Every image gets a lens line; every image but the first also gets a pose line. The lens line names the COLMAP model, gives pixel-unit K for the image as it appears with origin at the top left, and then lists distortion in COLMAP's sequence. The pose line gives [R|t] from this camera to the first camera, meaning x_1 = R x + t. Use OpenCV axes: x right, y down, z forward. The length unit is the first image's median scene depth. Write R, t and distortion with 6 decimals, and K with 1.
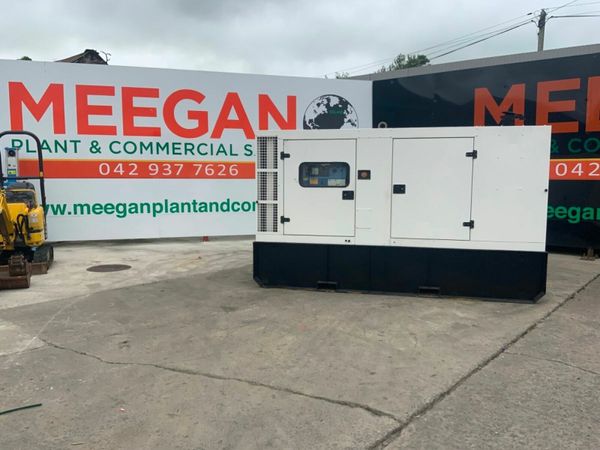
lens RADIAL K [[497.6, 0, 300.0], [0, 497.6, 225.0], [0, 0, 1]] dist [0.102793, -0.208435]
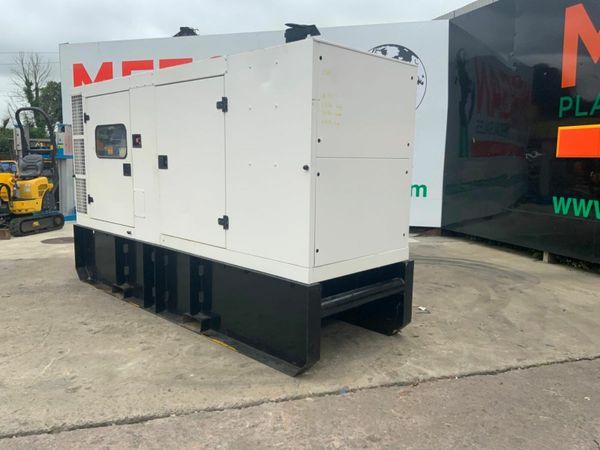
lens RADIAL K [[500.7, 0, 299.2], [0, 500.7, 224.1], [0, 0, 1]] dist [0.062474, -0.112044]
pose [[0.839294, 0.079818, -0.537786, 0.693617], [-0.062984, 0.996779, 0.049646, -0.032519], [0.540017, -0.007795, 0.841618, 0.508849]]
